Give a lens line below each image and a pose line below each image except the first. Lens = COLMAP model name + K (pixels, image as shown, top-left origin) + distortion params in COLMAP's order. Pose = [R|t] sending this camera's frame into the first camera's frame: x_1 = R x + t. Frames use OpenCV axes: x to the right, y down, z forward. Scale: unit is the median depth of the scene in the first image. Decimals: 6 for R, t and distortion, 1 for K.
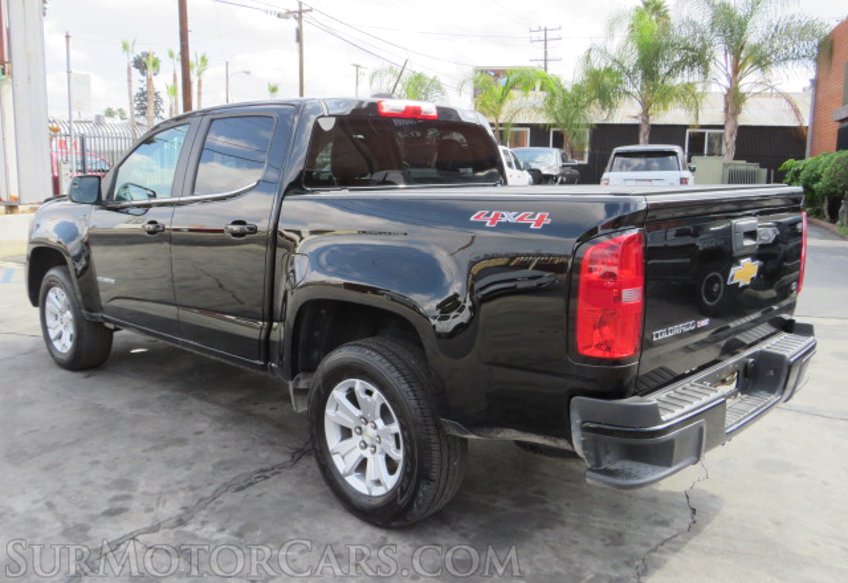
lens RADIAL K [[711.5, 0, 388.5], [0, 711.5, 292.4], [0, 0, 1]] dist [-0.047395, 0.015685]
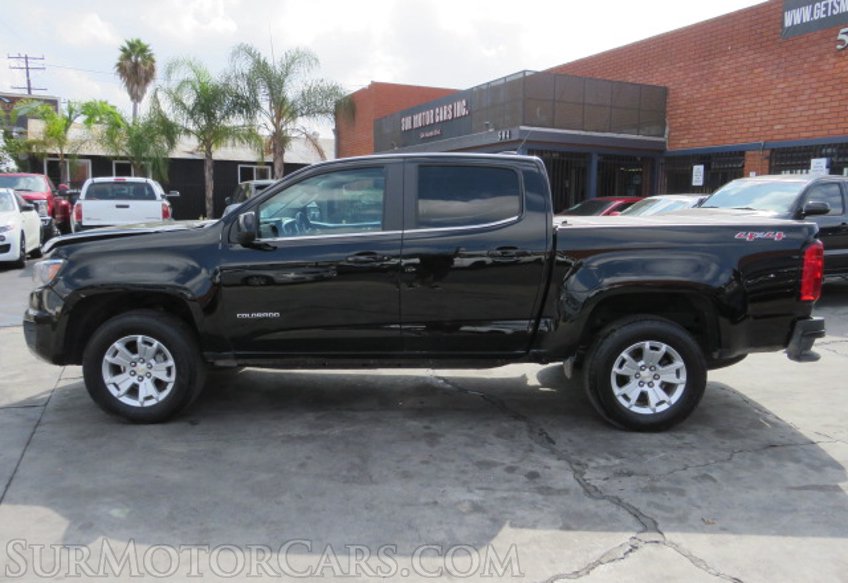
lens RADIAL K [[671.7, 0, 369.8], [0, 671.7, 293.6], [0, 0, 1]] dist [-0.034804, 0.006027]
pose [[0.754687, -0.091277, 0.649704, -0.782596], [0.111078, 0.993755, 0.010586, -0.036113], [-0.646614, 0.064179, 0.760113, 0.139543]]
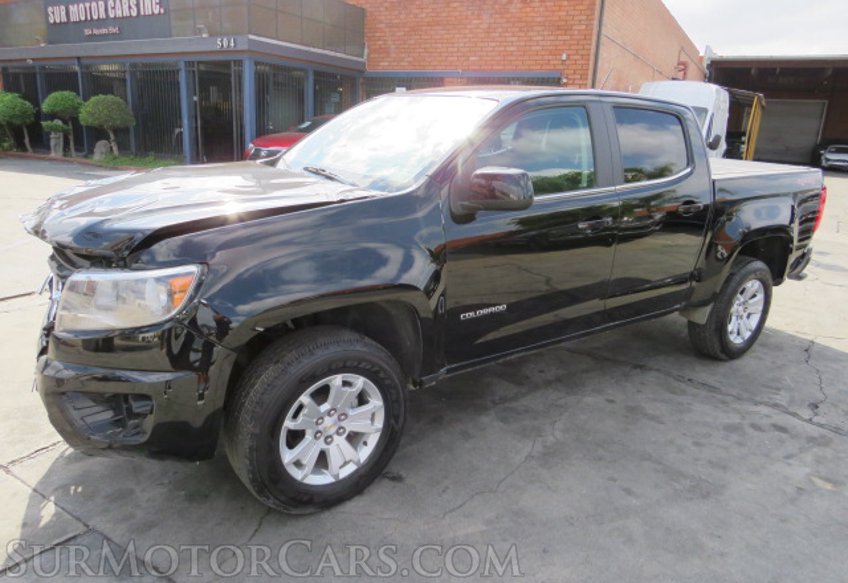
lens RADIAL K [[632.0, 0, 381.8], [0, 632.0, 293.2], [0, 0, 1]] dist [-0.030918, 0.003481]
pose [[0.183738, -0.263816, 0.946911, -0.897668], [0.131590, 0.961242, 0.242276, -0.181673], [-0.974128, 0.080088, 0.211332, 0.833758]]
